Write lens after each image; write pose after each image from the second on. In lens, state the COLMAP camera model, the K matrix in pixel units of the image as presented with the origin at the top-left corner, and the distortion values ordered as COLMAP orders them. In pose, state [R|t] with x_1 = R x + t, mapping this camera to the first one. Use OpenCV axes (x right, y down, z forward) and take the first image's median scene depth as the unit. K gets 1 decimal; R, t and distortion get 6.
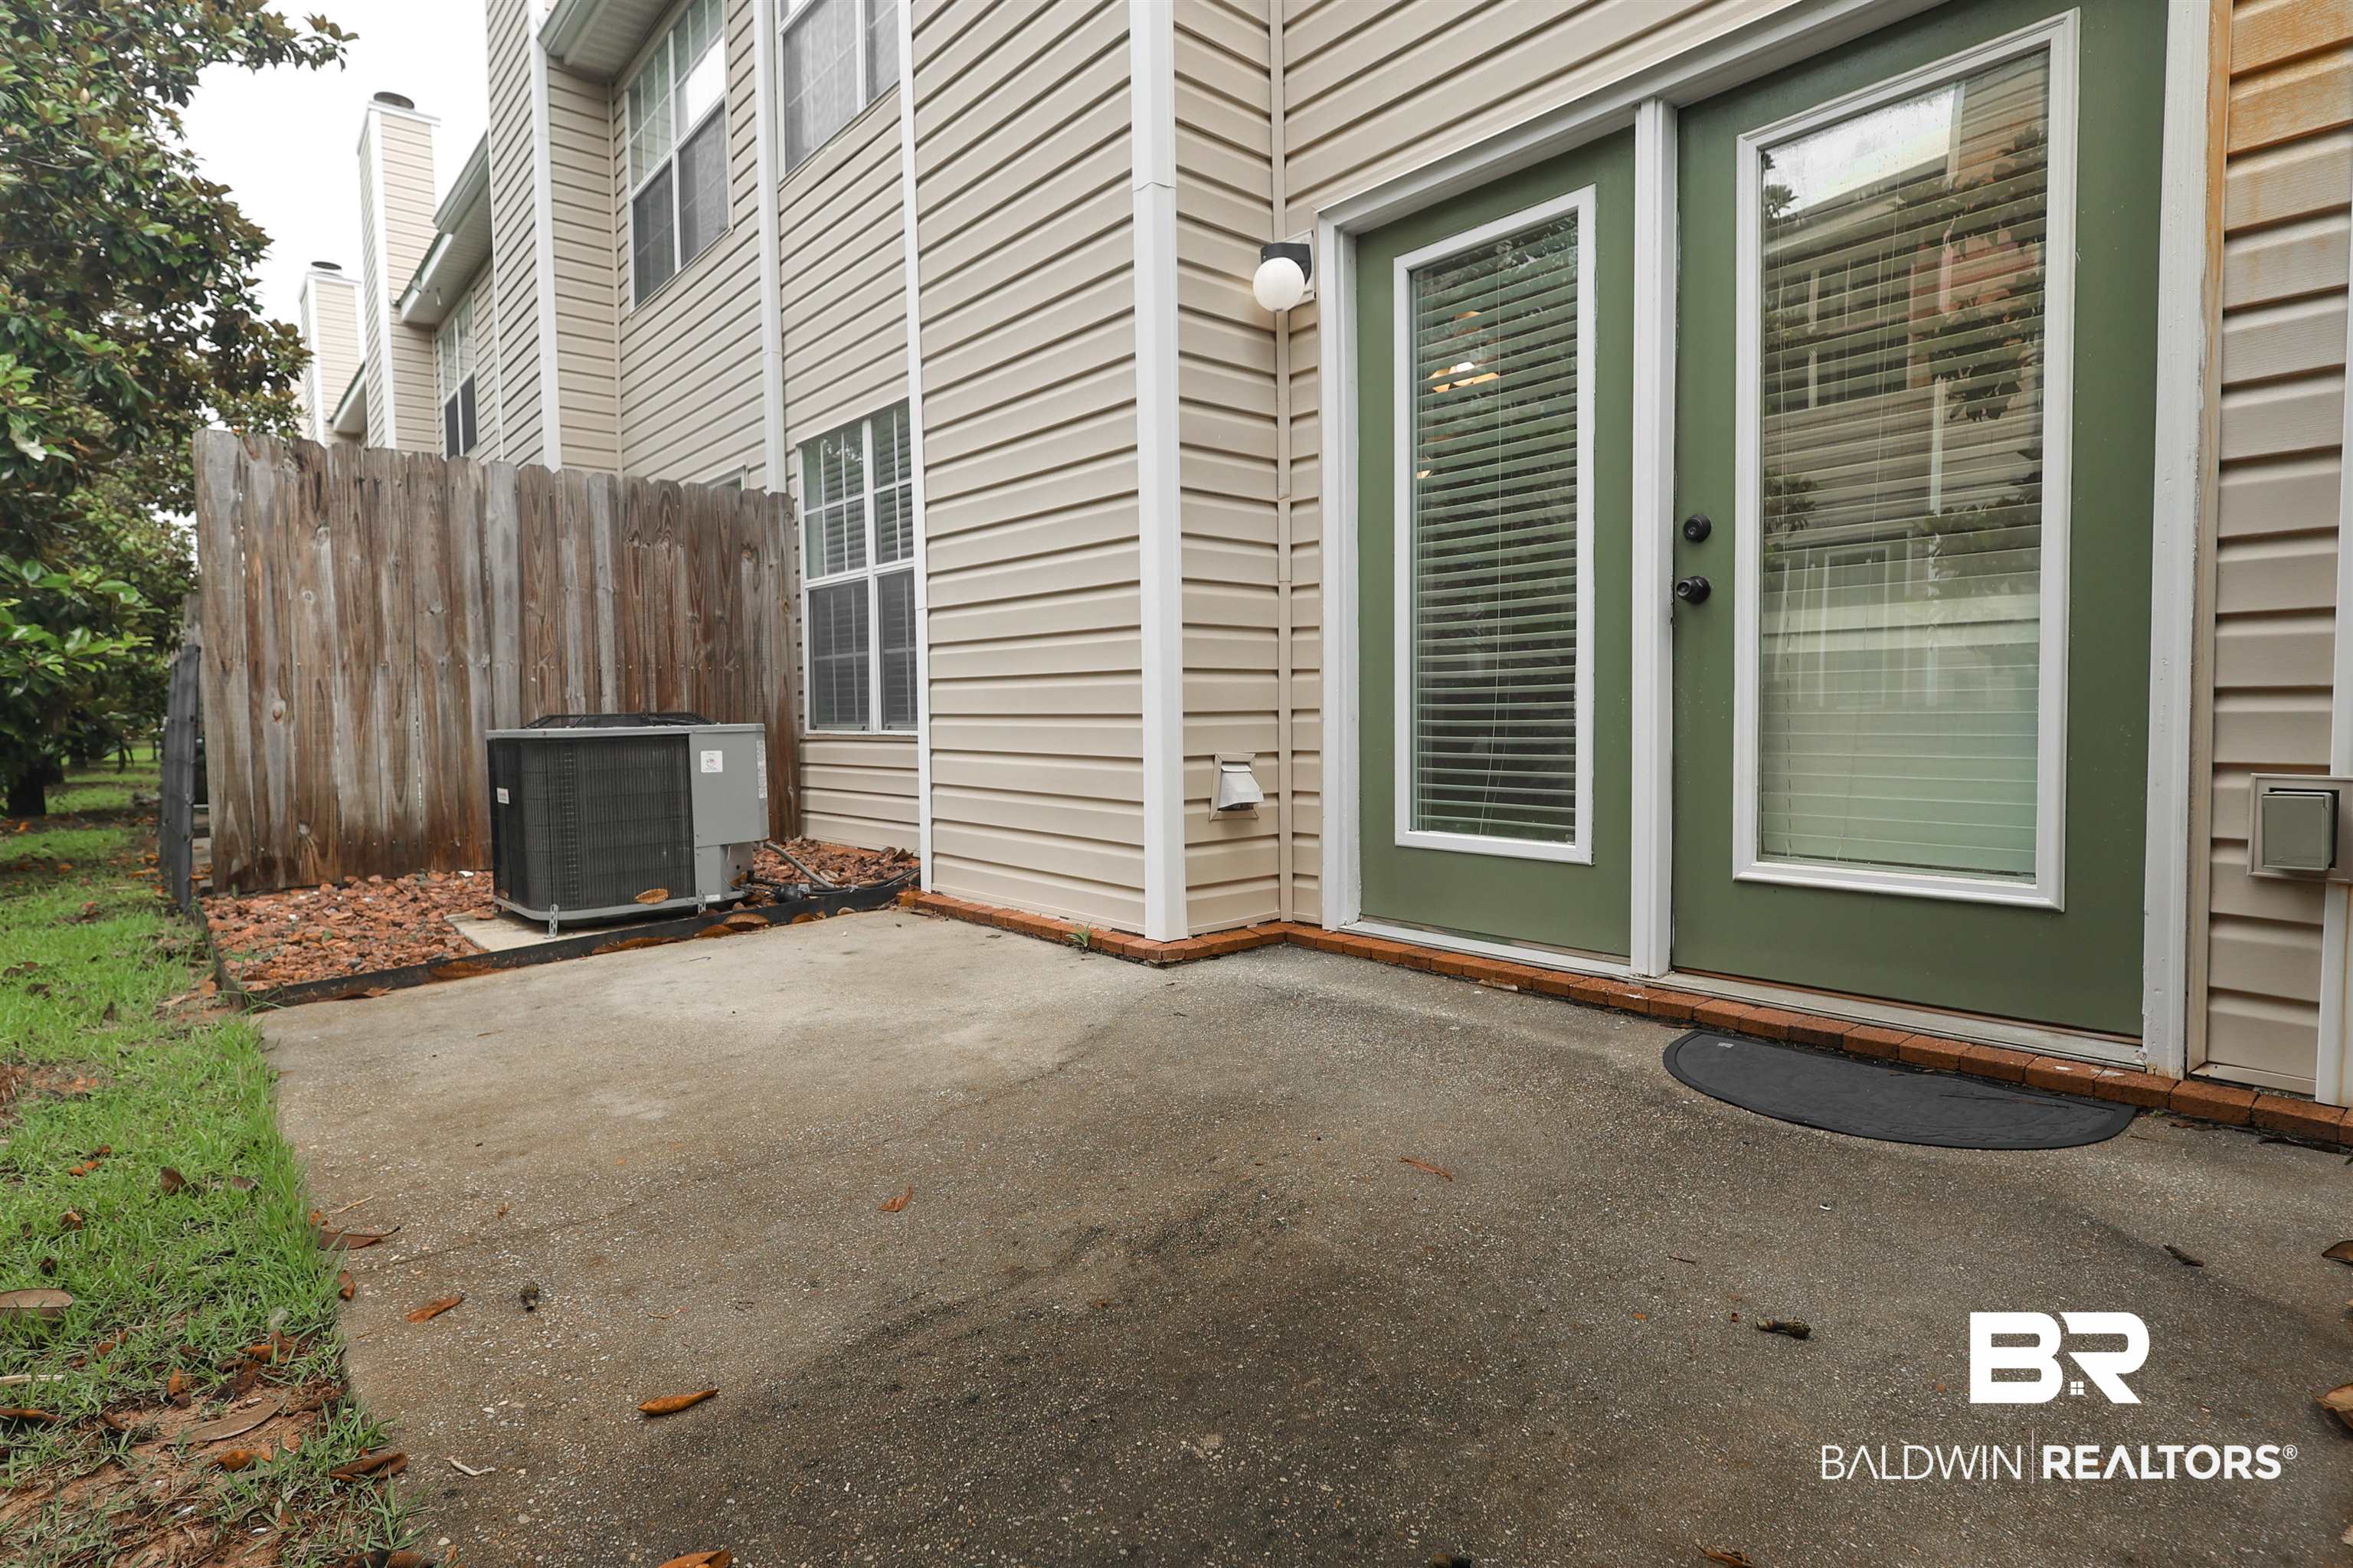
lens RADIAL K [[1195.7, 0, 1171.9], [0, 1195.7, 761.4], [0, 0, 1]] dist [-0.002027, 0.000504]
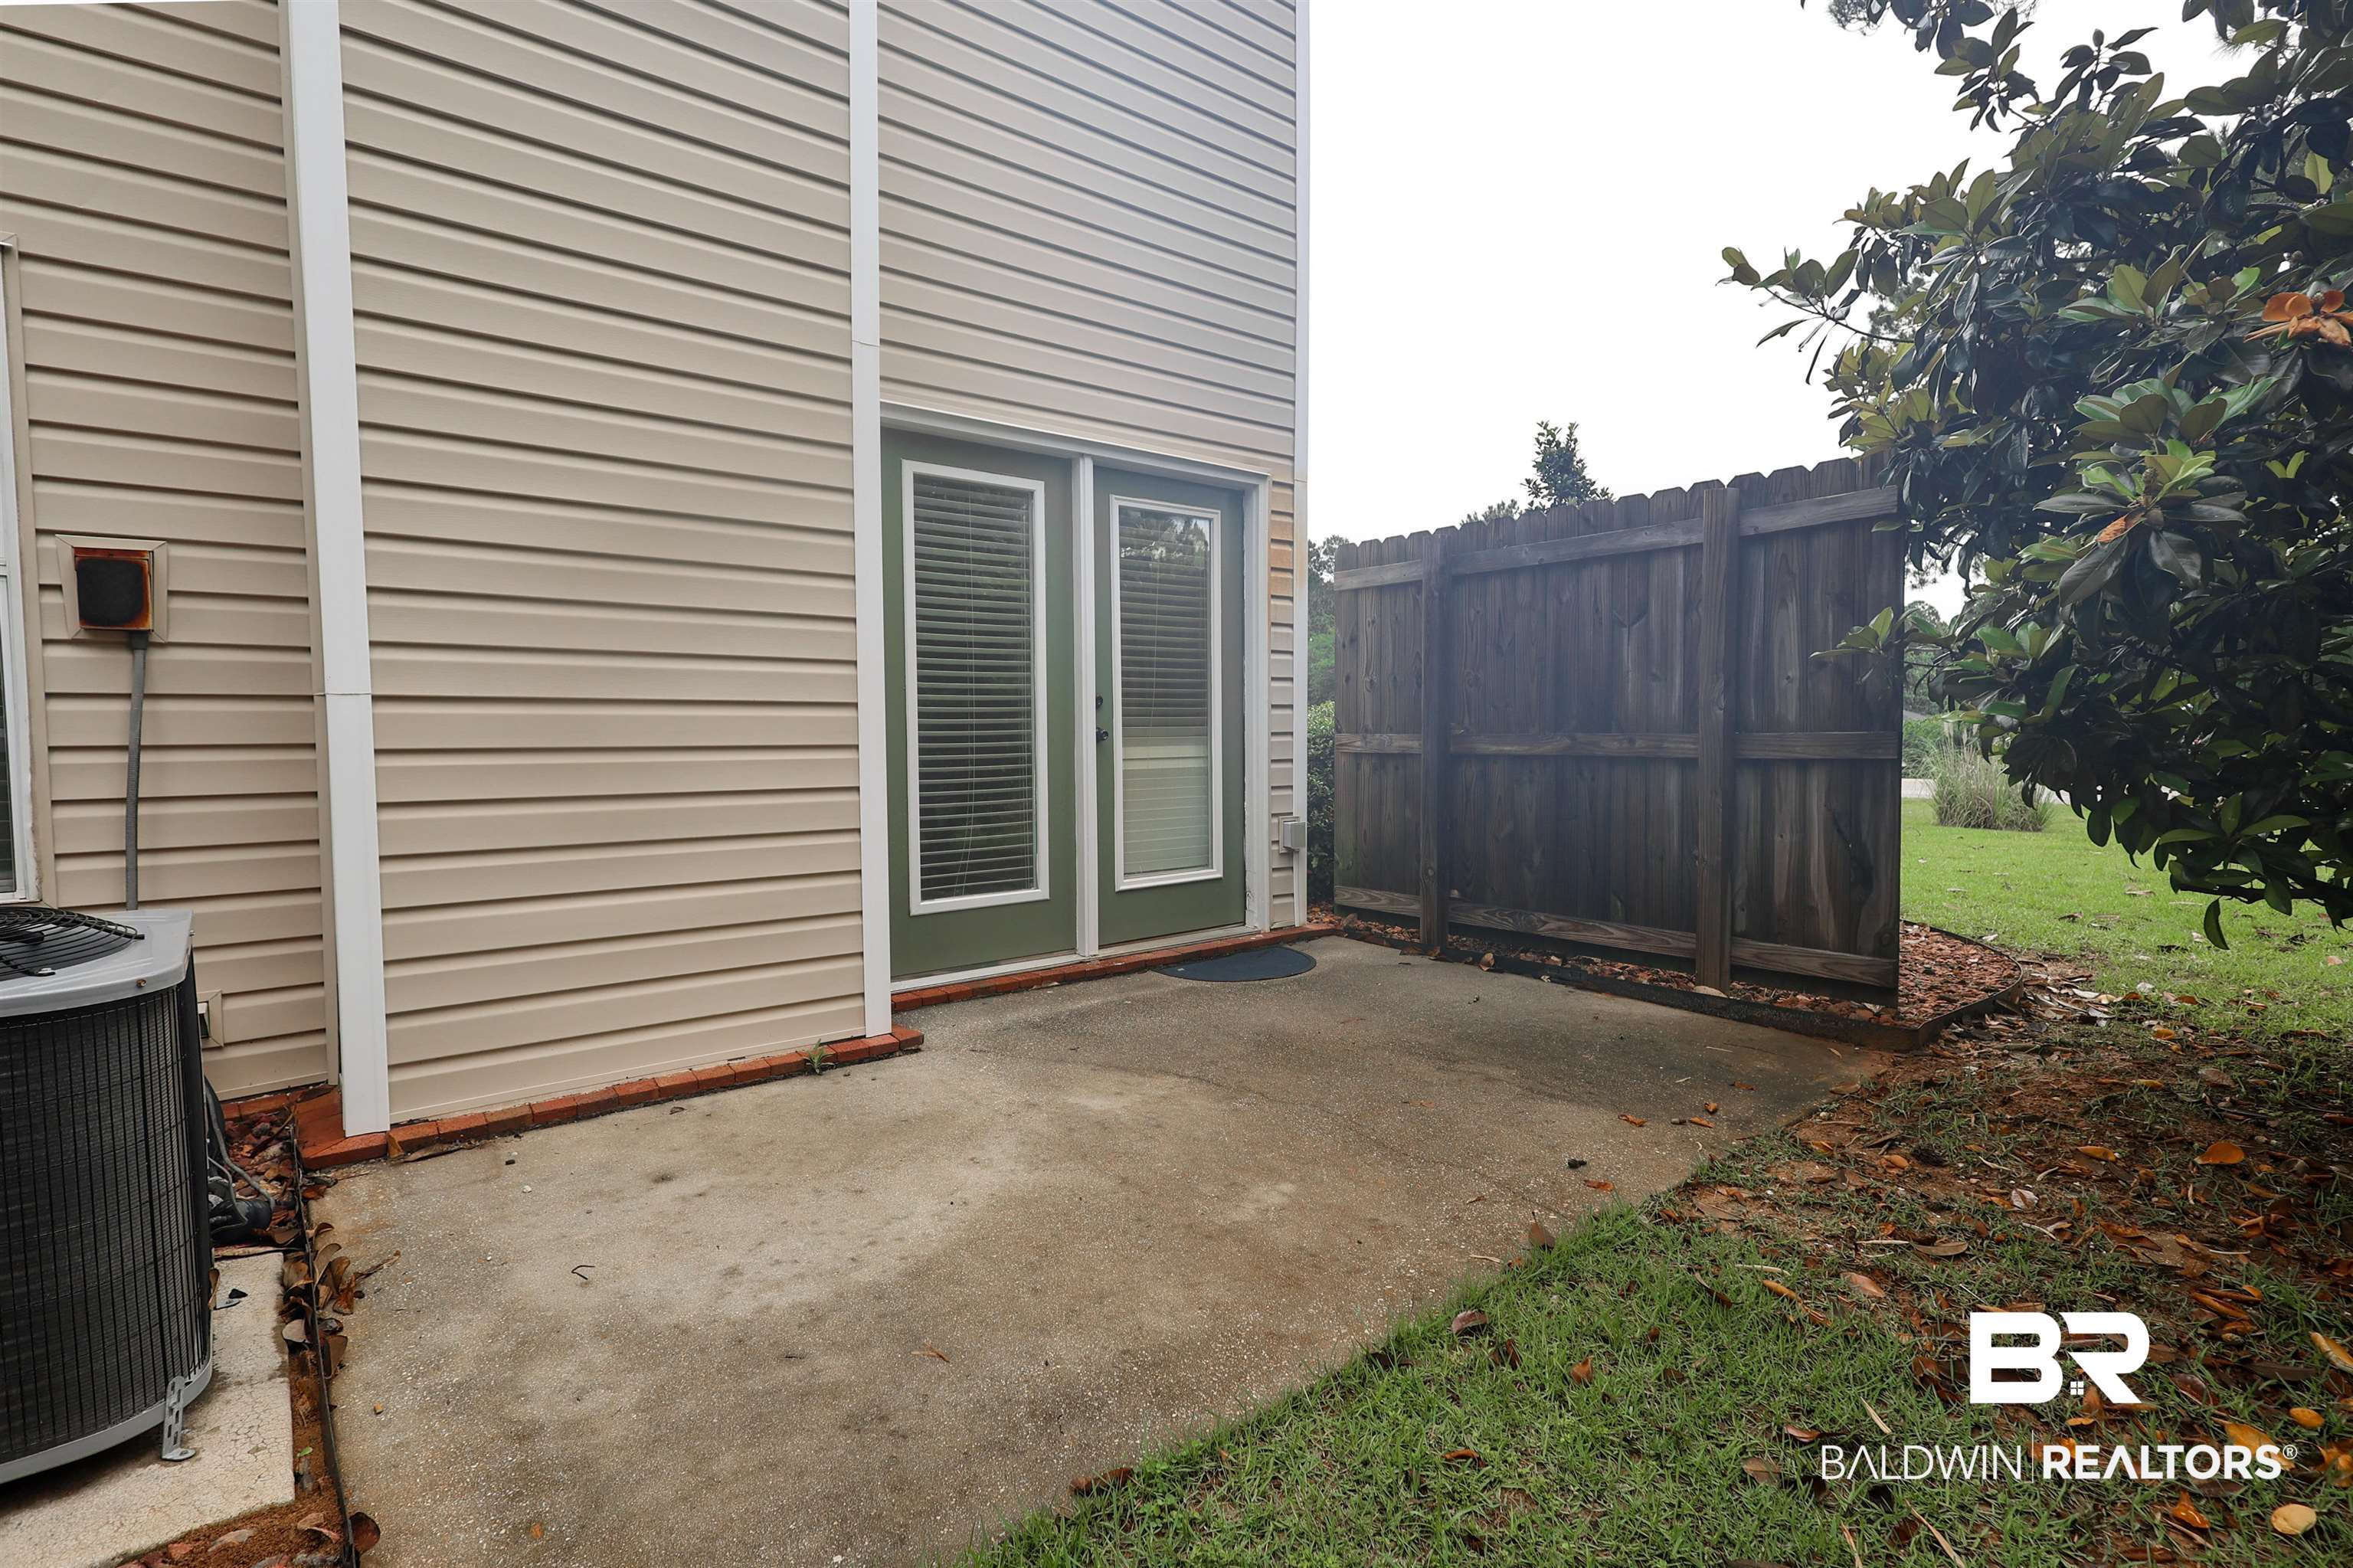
lens RADIAL K [[1094.3, 0, 1176.5], [0, 1094.3, 784.0], [0, 0, 1]] dist [-0.001411, -0.000142]
pose [[0.029250, -0.037795, 0.998857, -1.417662], [0.047610, 0.998203, 0.036376, -0.145847], [-0.998438, 0.046491, 0.030997, 0.981349]]
